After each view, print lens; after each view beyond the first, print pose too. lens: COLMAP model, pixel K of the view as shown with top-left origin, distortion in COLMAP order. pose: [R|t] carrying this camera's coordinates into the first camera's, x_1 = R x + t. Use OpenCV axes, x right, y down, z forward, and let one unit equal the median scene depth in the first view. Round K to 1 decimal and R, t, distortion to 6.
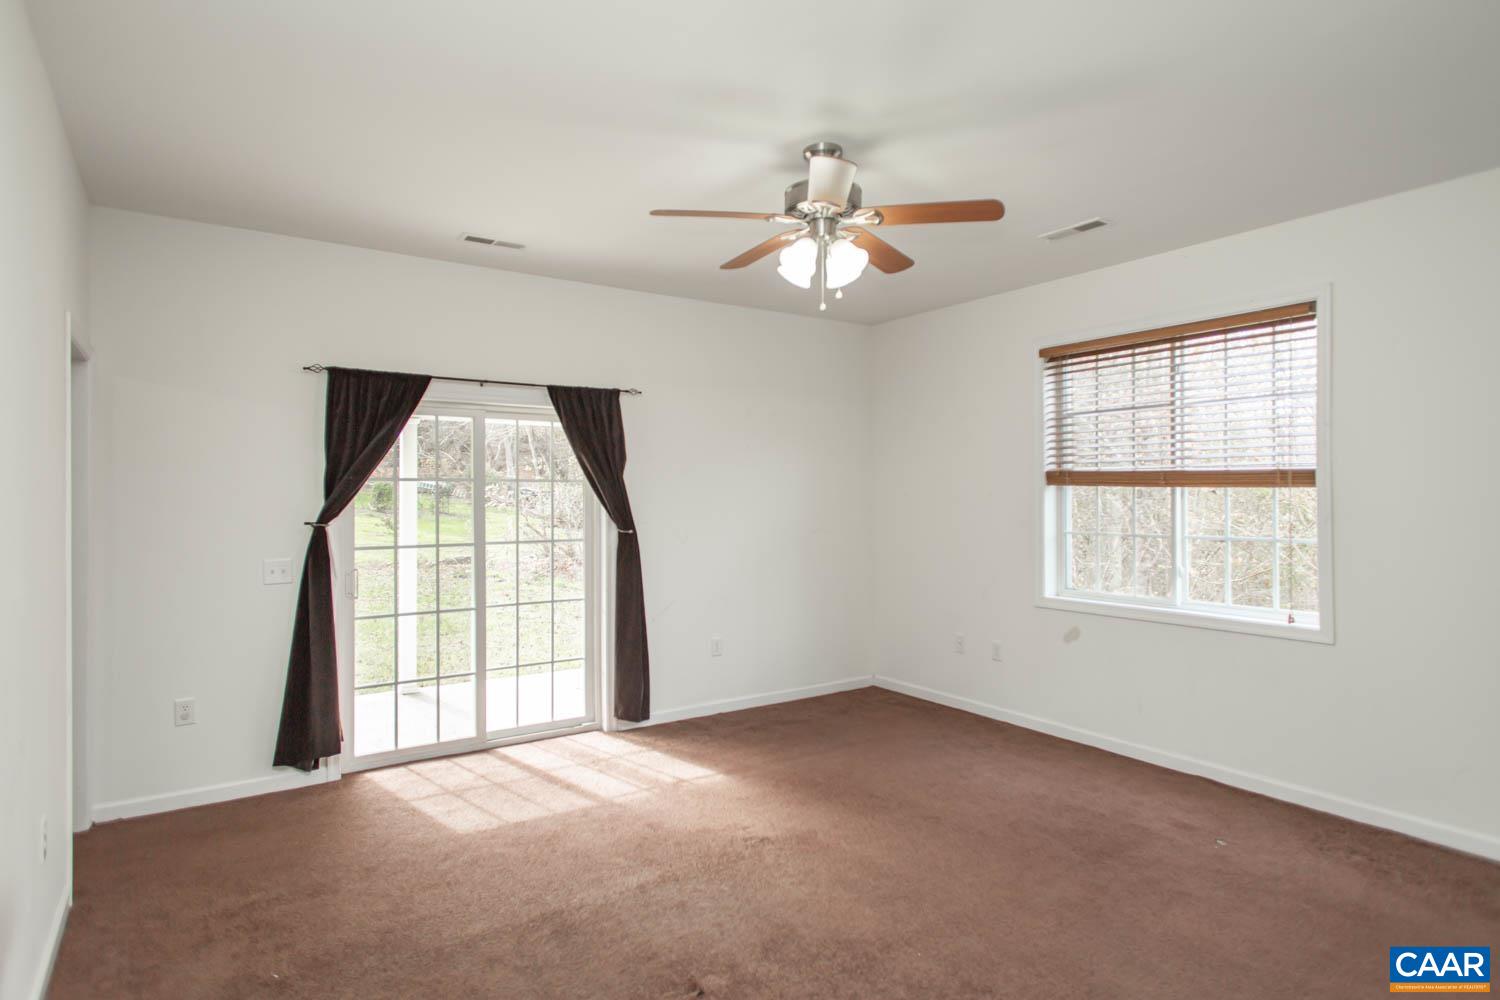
lens RADIAL K [[839.6, 0, 750.1], [0, 839.6, 490.6], [0, 0, 1]] dist [0.013294, 0.001390]
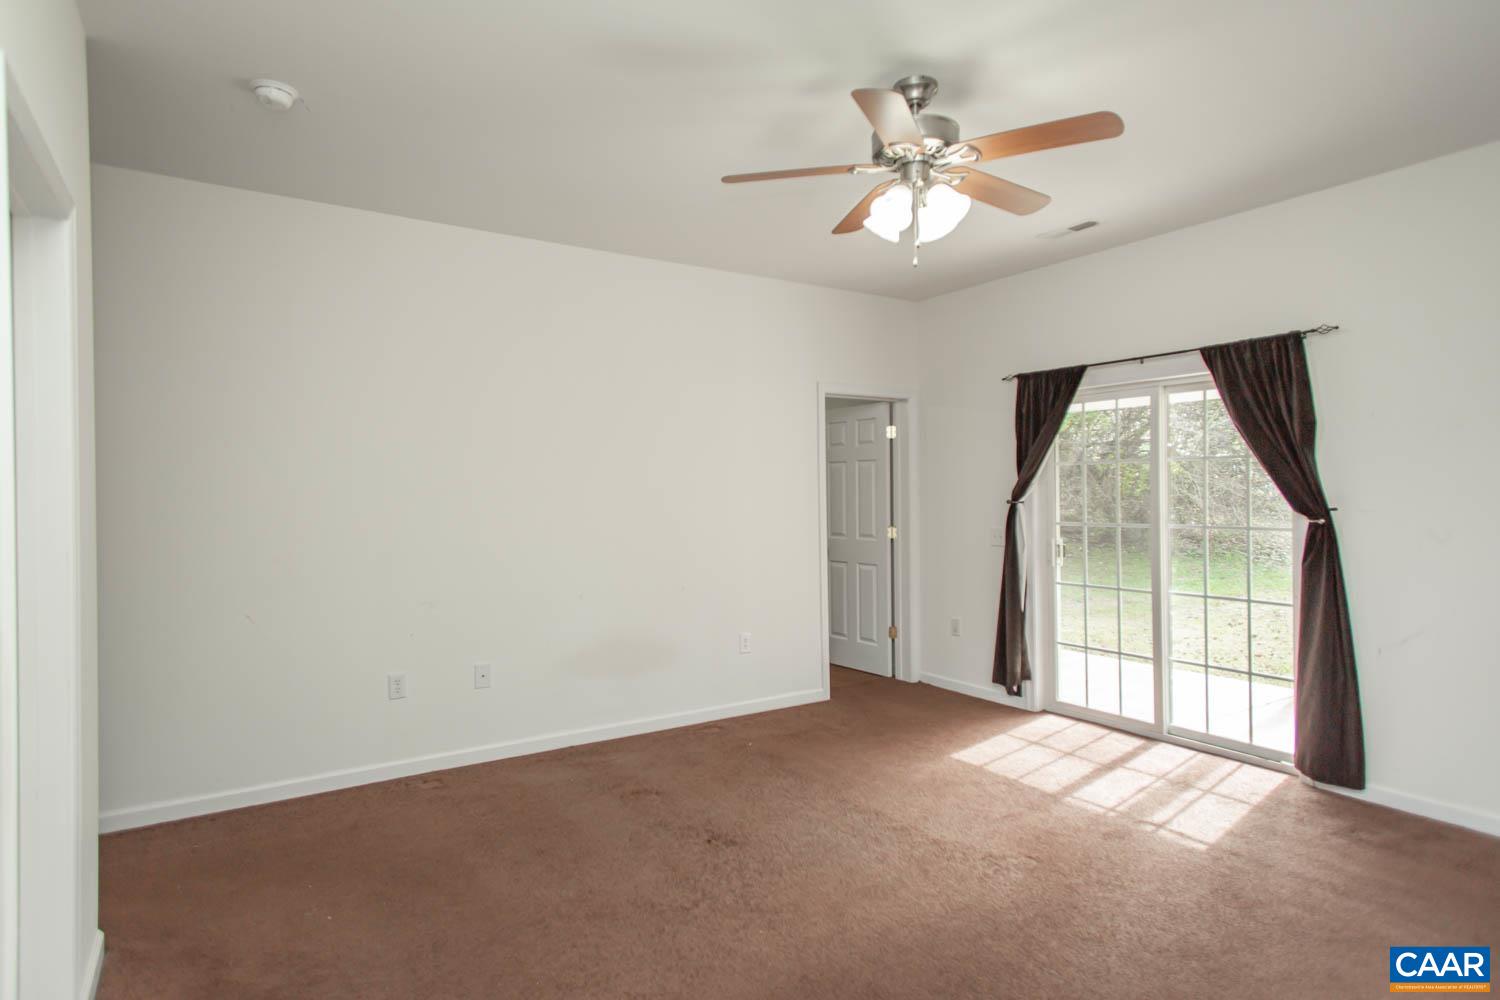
lens RADIAL K [[839.6, 0, 742.1], [0, 839.6, 501.6], [0, 0, 1]] dist [0.013294, 0.001390]
pose [[-0.031399, 0.017736, -0.999350, 0.673939], [0.017454, 0.999700, 0.017194, 0.010439], [0.999355, -0.016903, -0.031699, 0.571417]]
